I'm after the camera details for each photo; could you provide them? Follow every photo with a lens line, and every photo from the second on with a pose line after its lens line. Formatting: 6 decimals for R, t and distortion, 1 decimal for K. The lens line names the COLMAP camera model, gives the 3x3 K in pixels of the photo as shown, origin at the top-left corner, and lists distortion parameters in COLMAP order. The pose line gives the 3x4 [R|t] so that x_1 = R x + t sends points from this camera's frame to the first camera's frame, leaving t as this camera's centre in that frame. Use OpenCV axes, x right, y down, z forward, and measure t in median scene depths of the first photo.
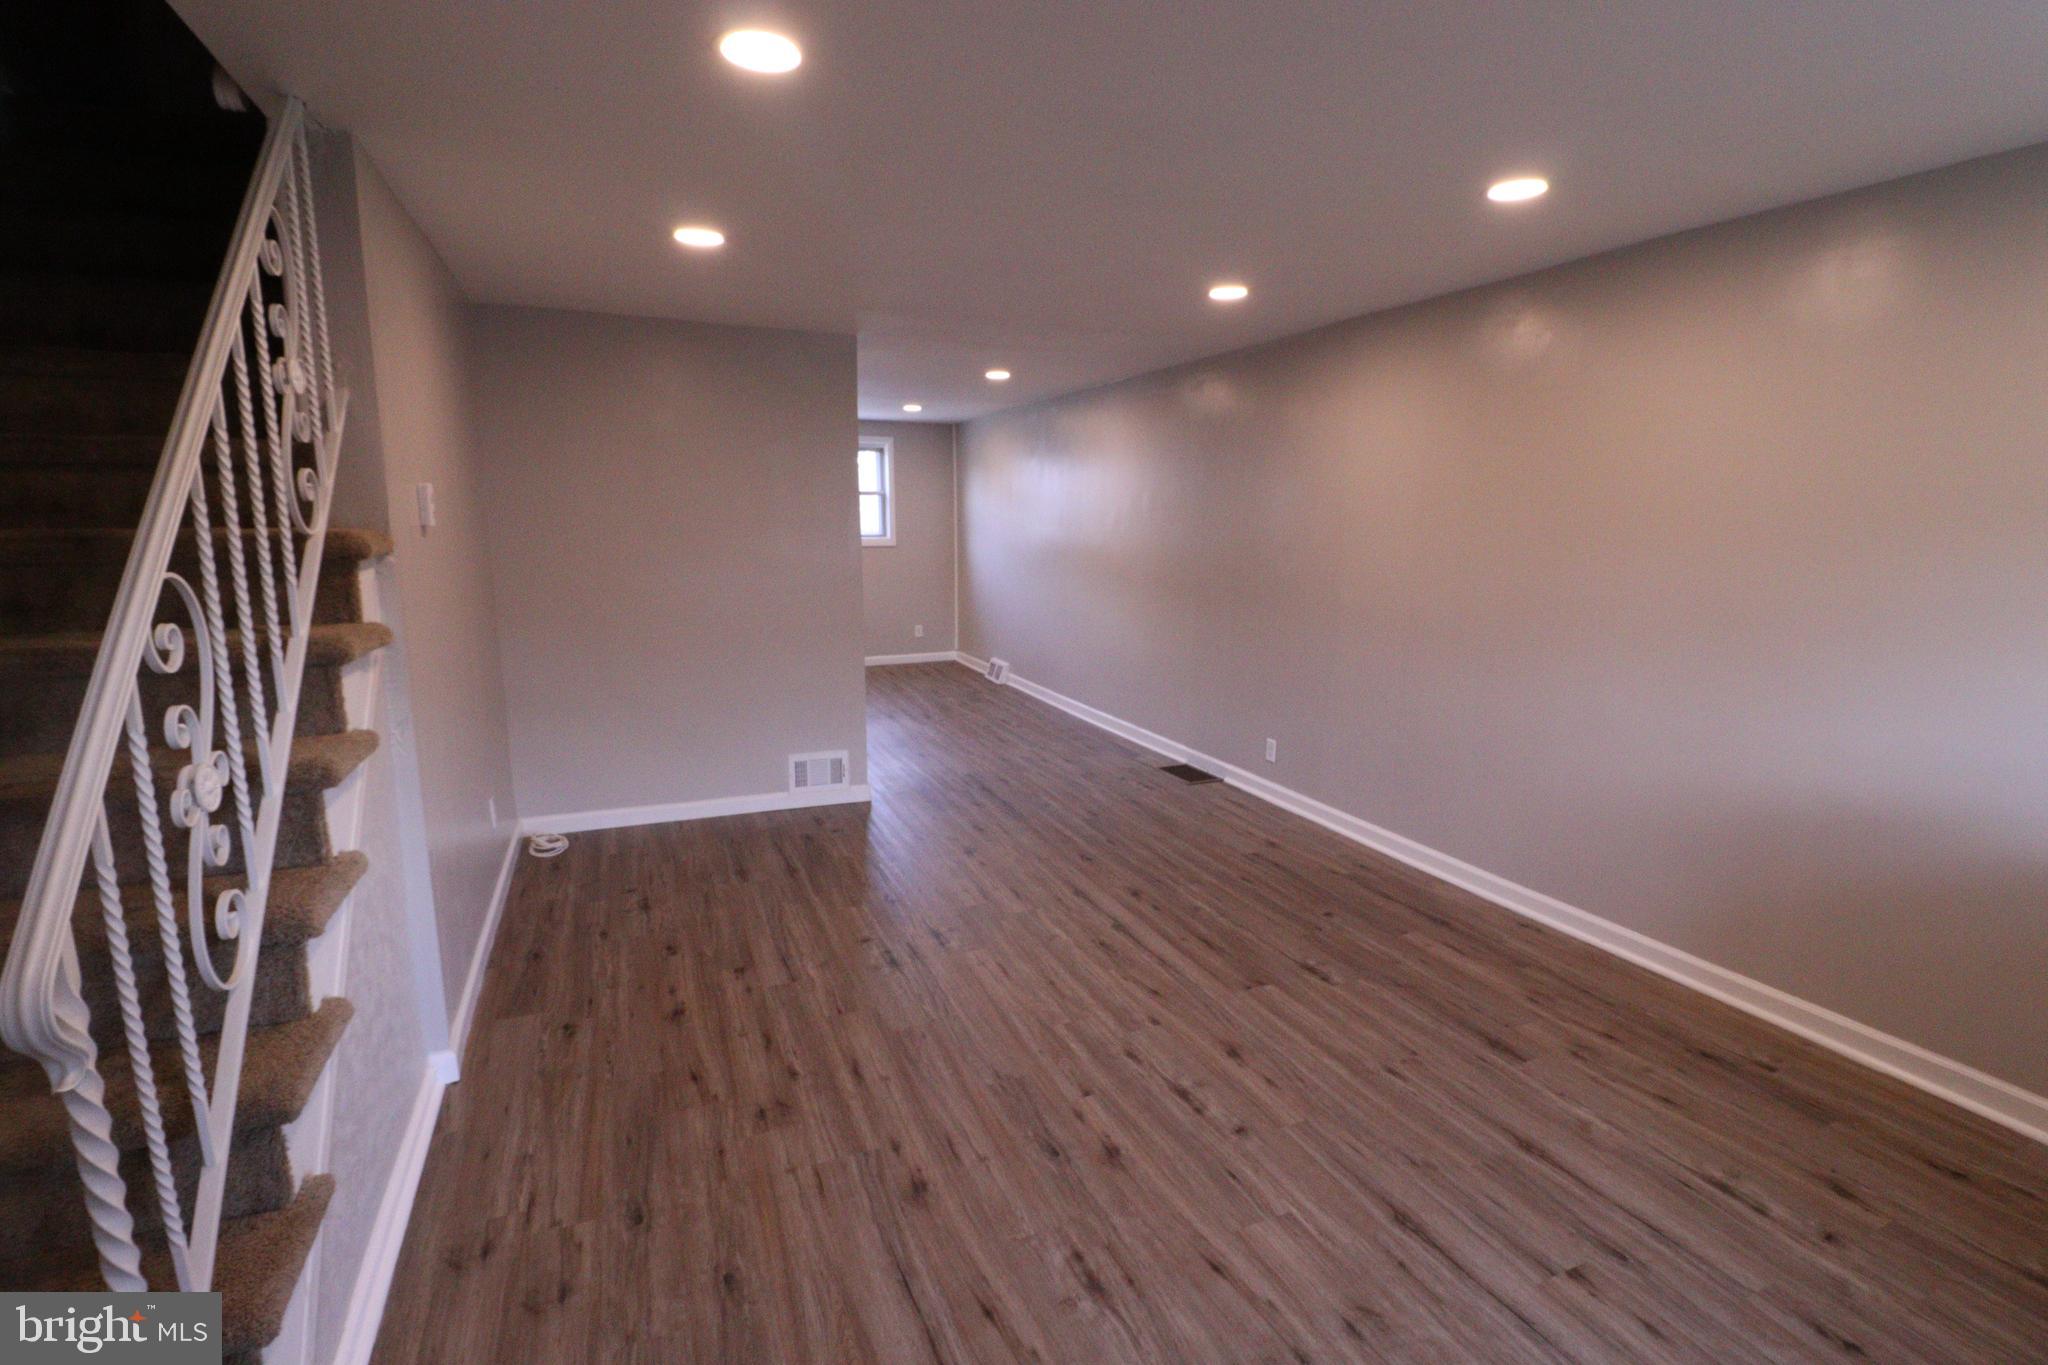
lens RADIAL K [[964.3, 0, 1025.2], [0, 964.3, 692.3], [0, 0, 1]] dist [-0.000637, -0.016009]
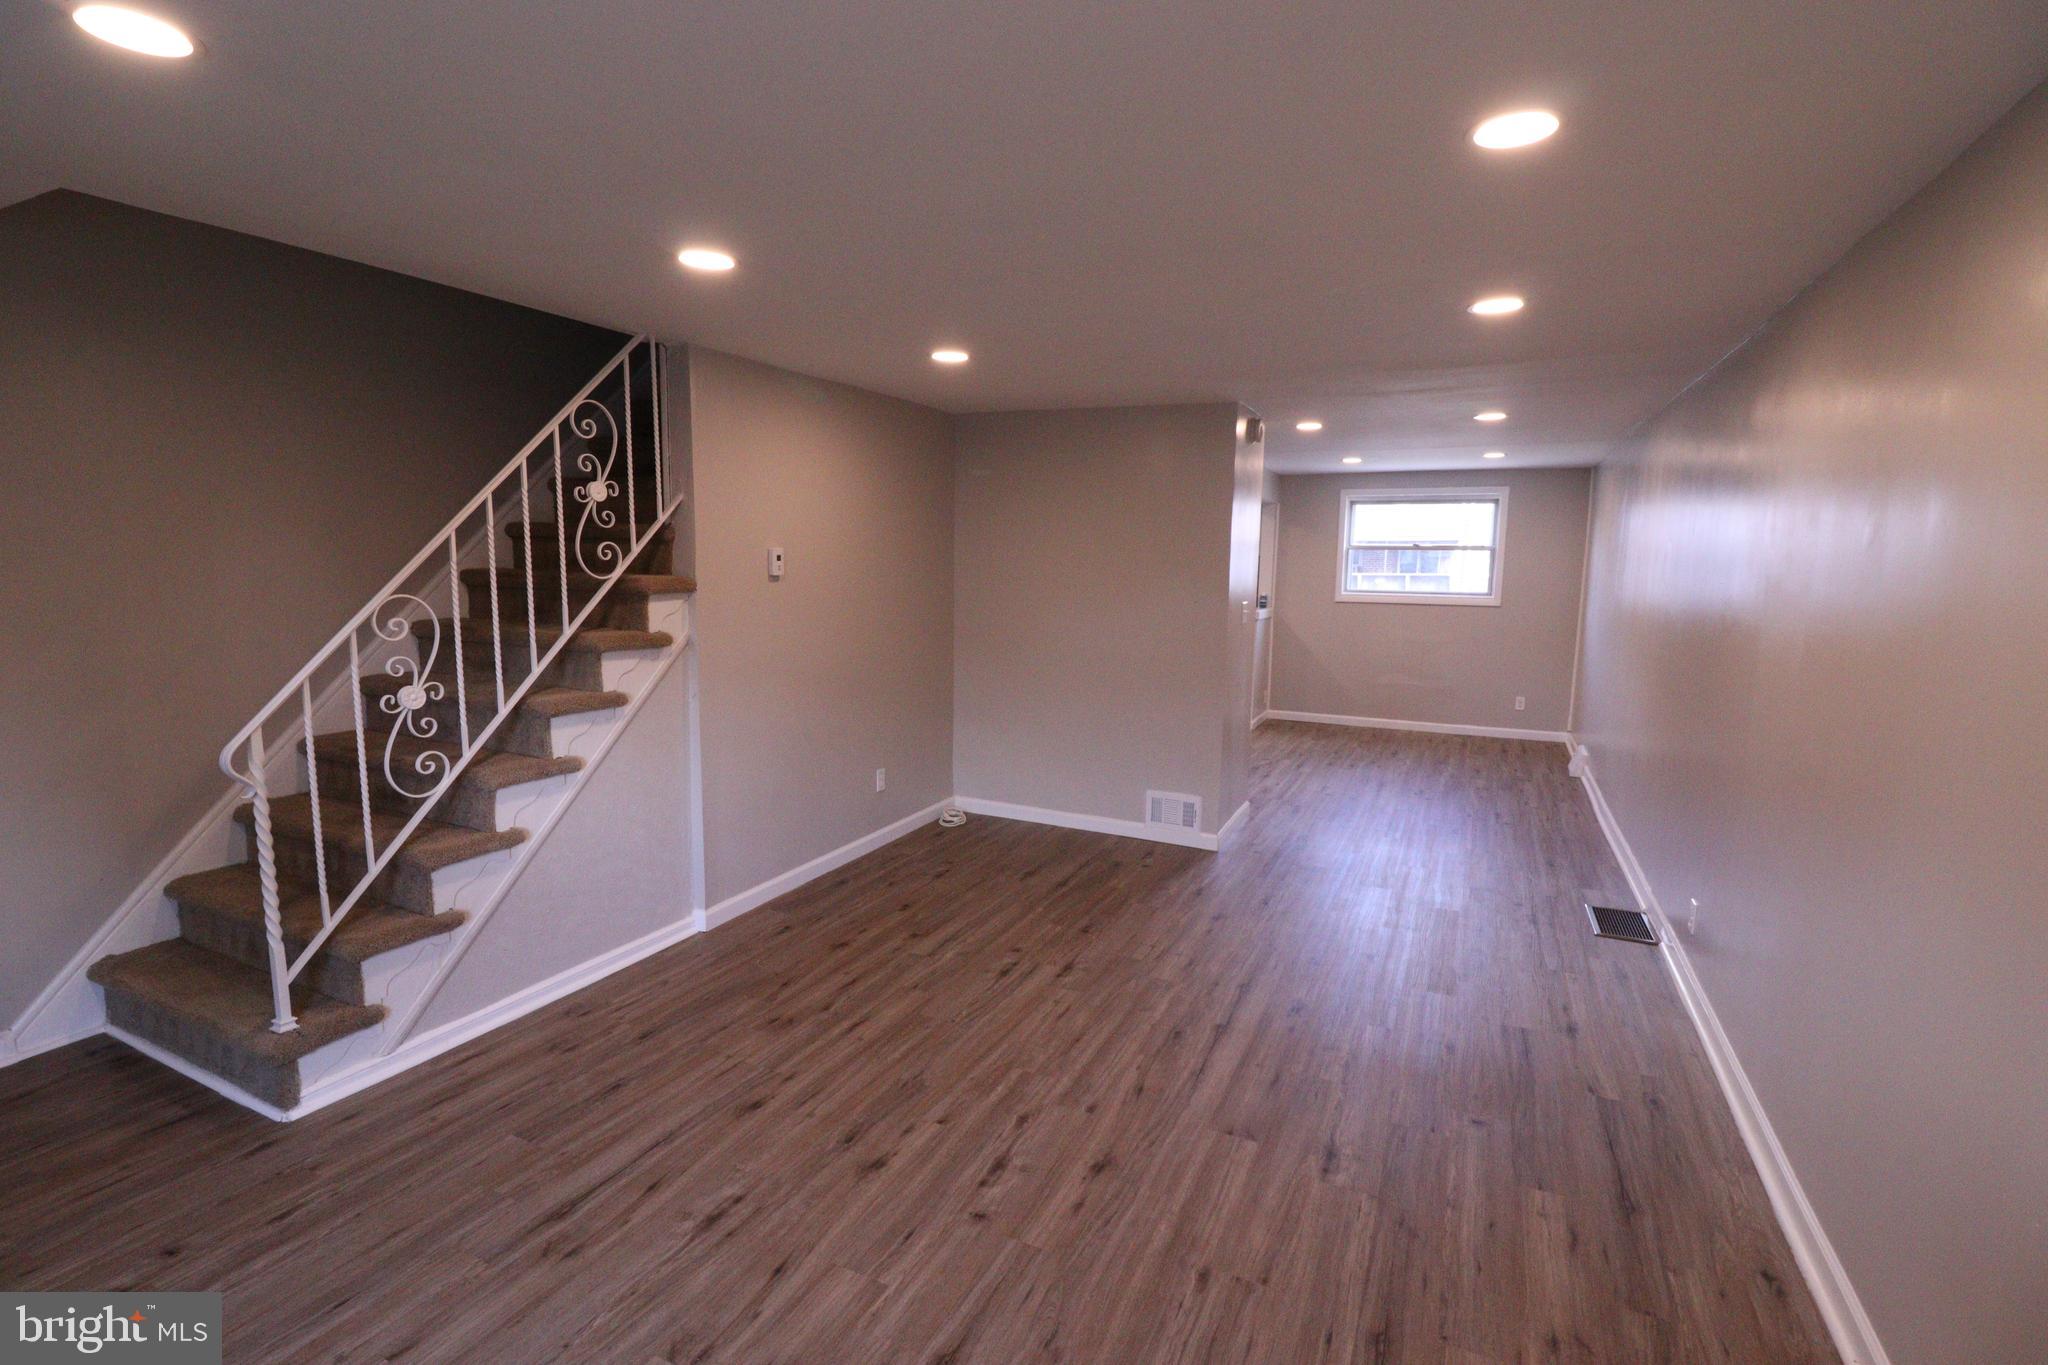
lens RADIAL K [[946.2, 0, 1032.5], [0, 946.2, 684.6], [0, 0, 1]] dist [-0.000212, -0.013991]
pose [[0.658646, 0.107523, -0.744731, 0.682708], [-0.148617, 0.988830, 0.011328, -0.068787], [0.737630, 0.103219, 0.667269, 0.264551]]
